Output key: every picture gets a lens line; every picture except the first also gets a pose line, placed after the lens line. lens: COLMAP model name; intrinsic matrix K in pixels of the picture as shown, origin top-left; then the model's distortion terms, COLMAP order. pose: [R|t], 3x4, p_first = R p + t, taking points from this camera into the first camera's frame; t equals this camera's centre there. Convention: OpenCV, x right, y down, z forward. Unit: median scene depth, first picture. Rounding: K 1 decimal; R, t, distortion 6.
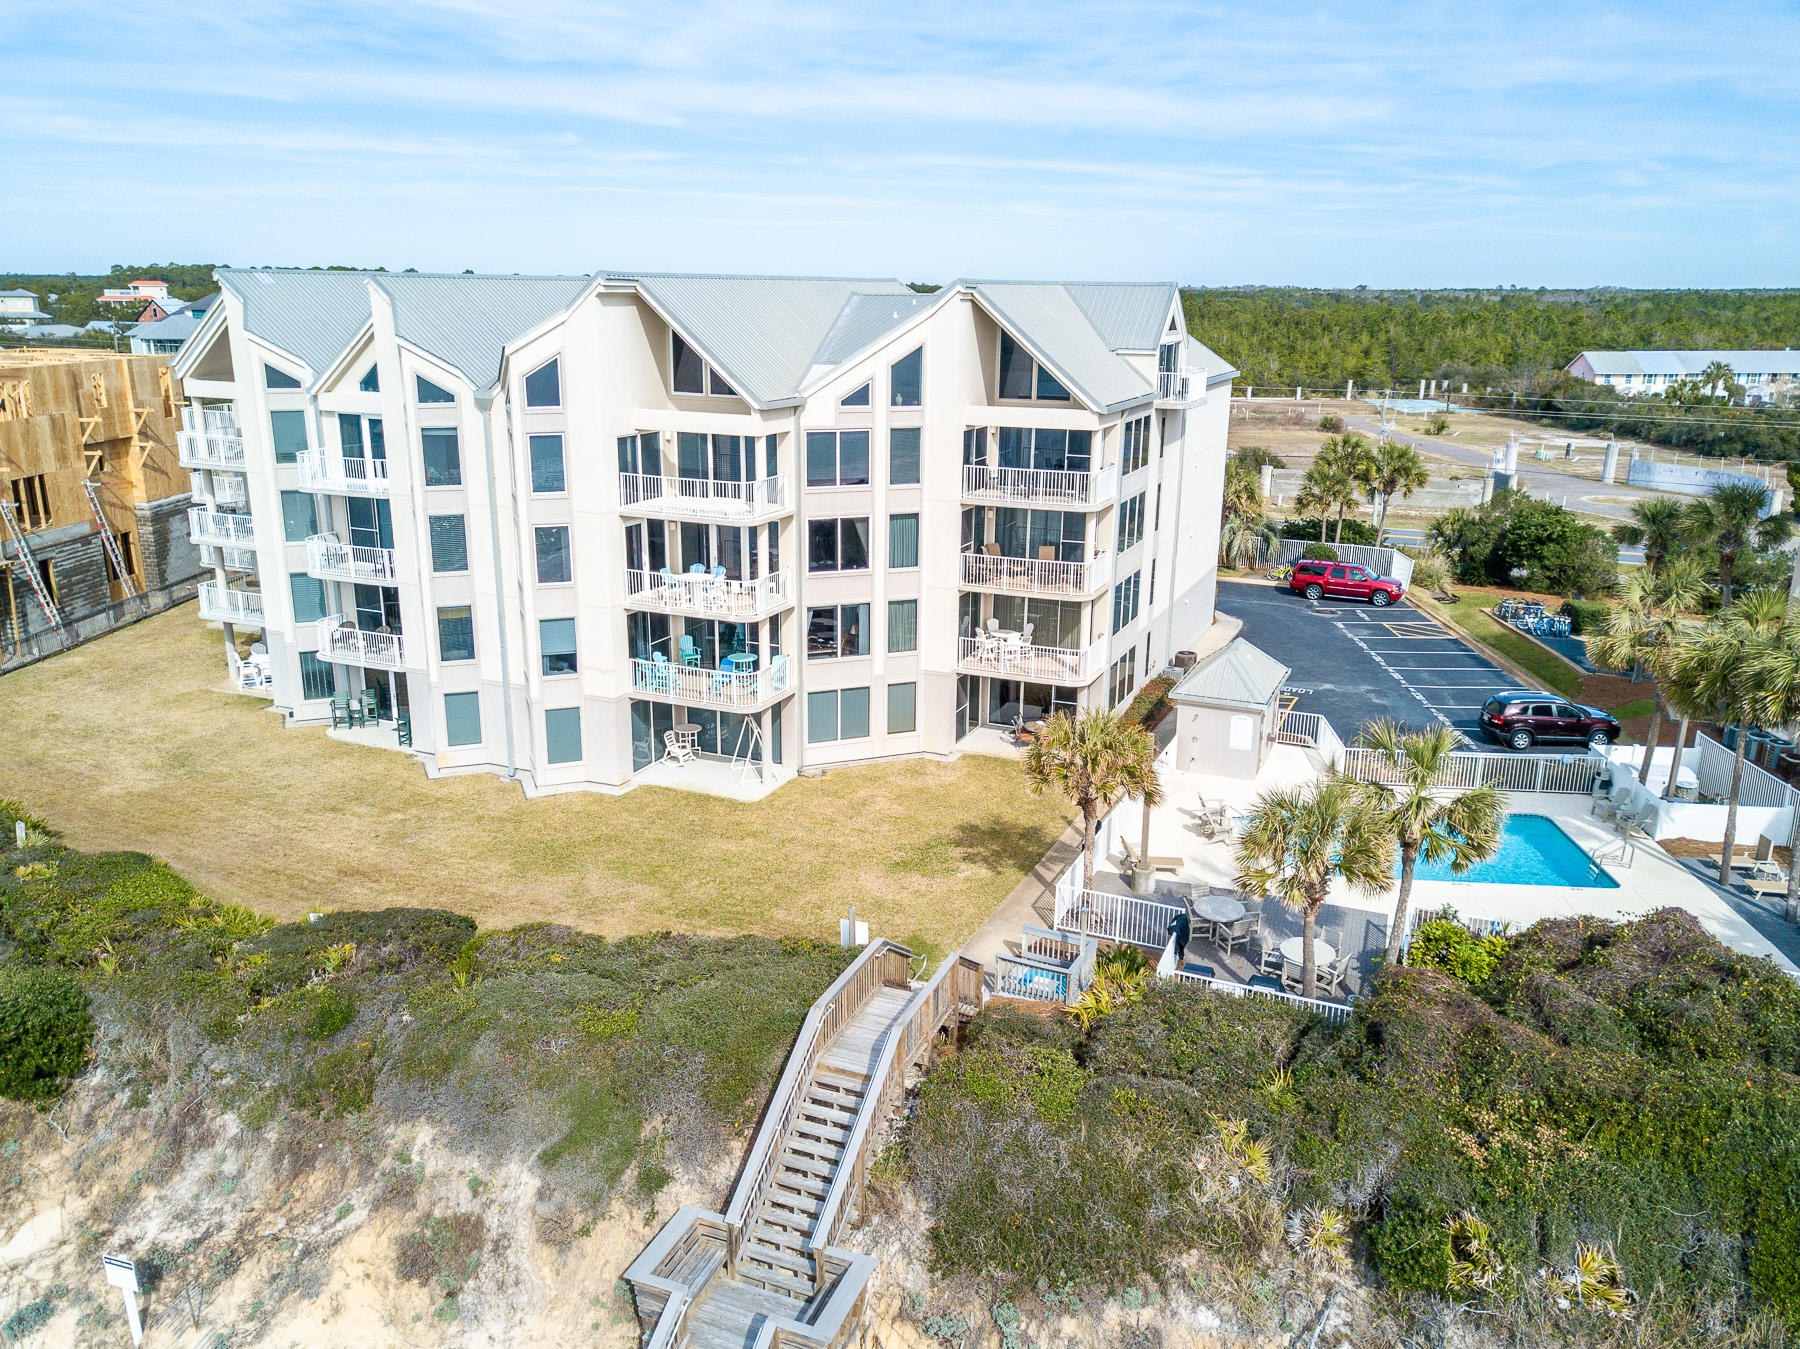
lens RADIAL K [[1365.6, 0, 891.1], [0, 1365.6, 704.0], [0, 0, 1]] dist [0.037088, -0.003416]
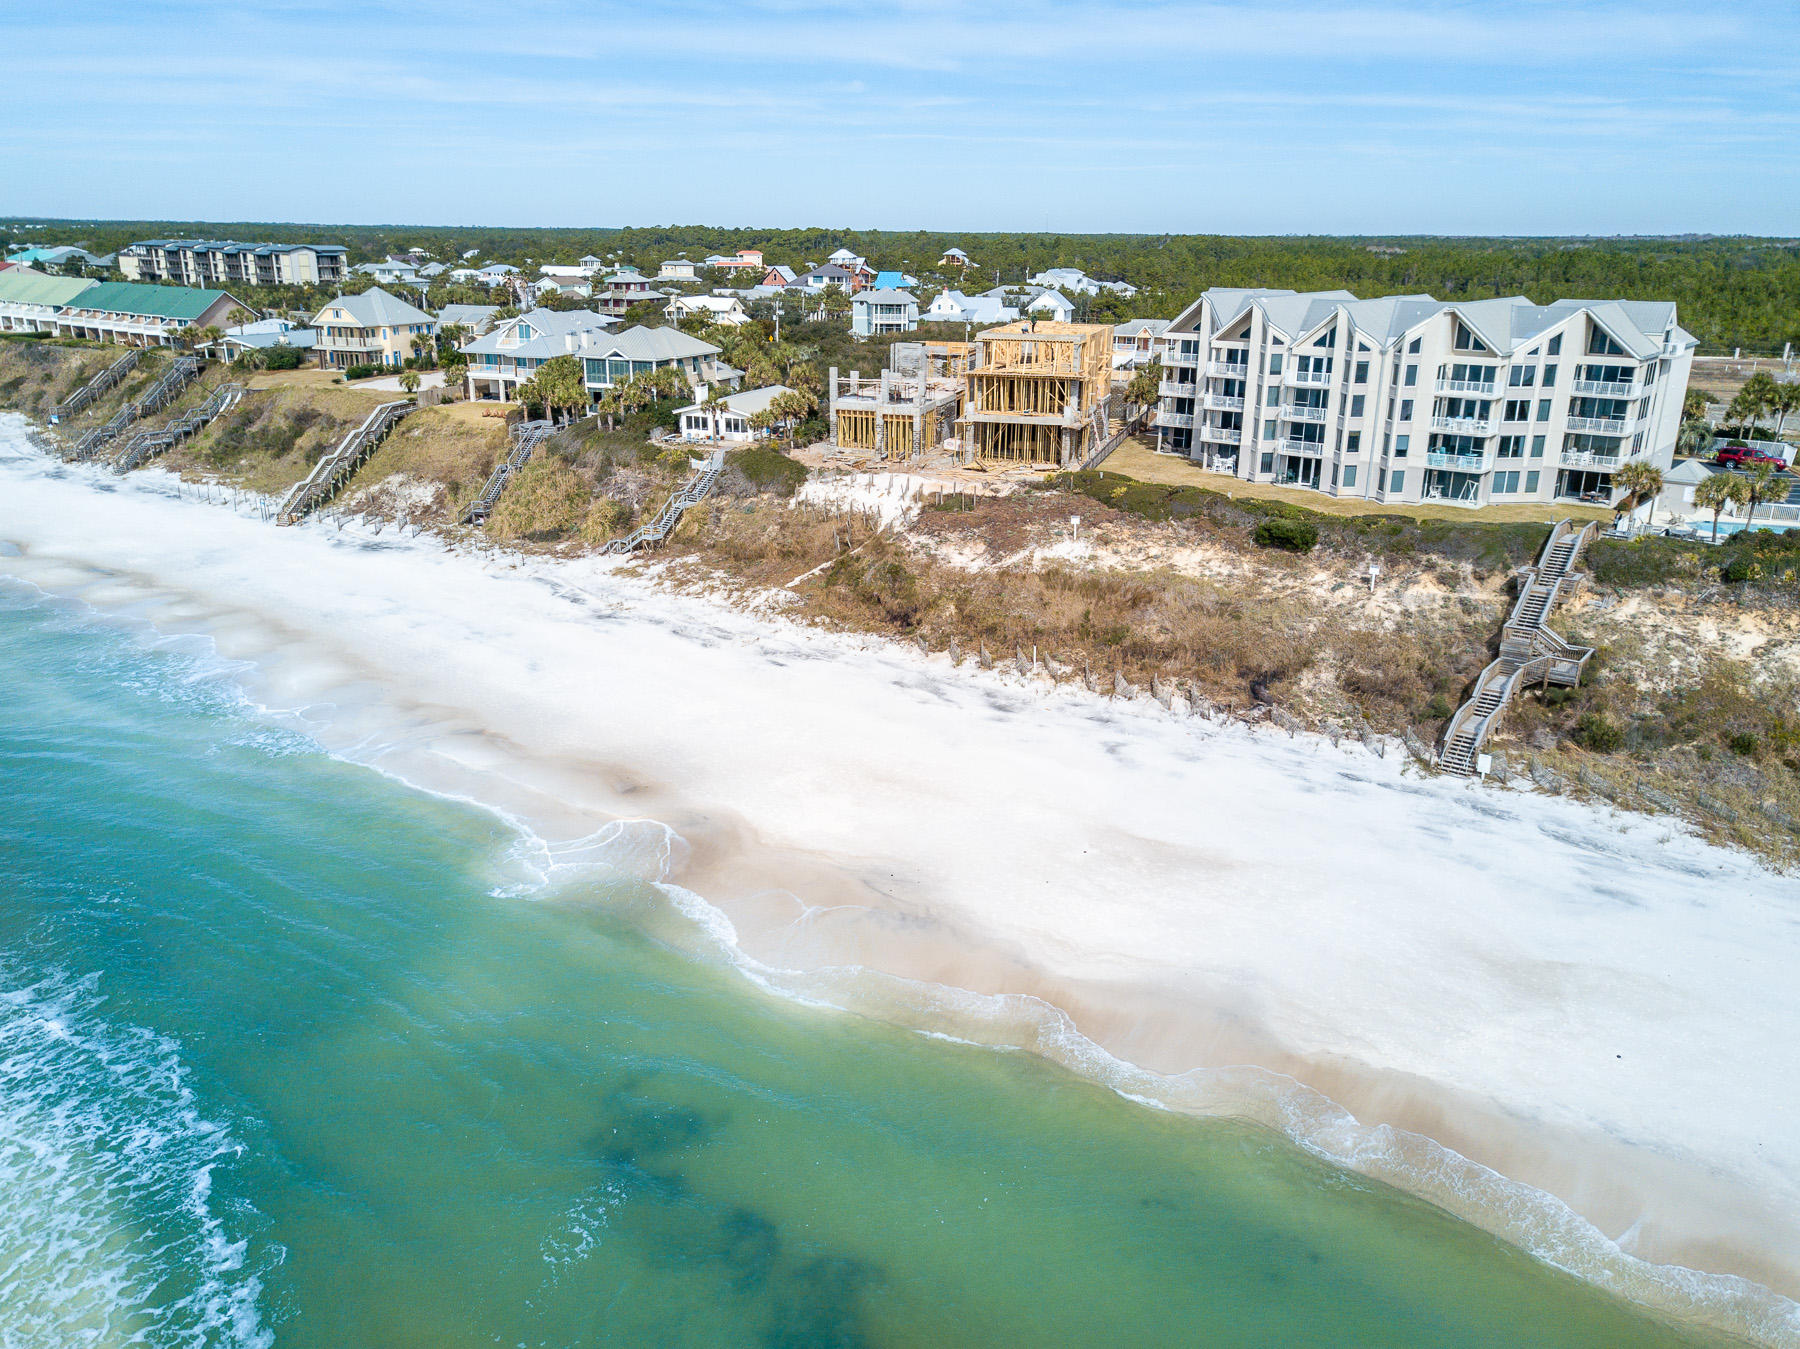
lens RADIAL K [[1361.5, 0, 862.6], [0, 1361.5, 694.5], [0, 0, 1]] dist [-0.000733, 0.000195]
pose [[0.961543, 0.078903, -0.263076, -0.489525], [-0.071473, 0.996729, 0.037711, 0.389614], [0.265191, -0.017458, 0.964038, -1.714708]]
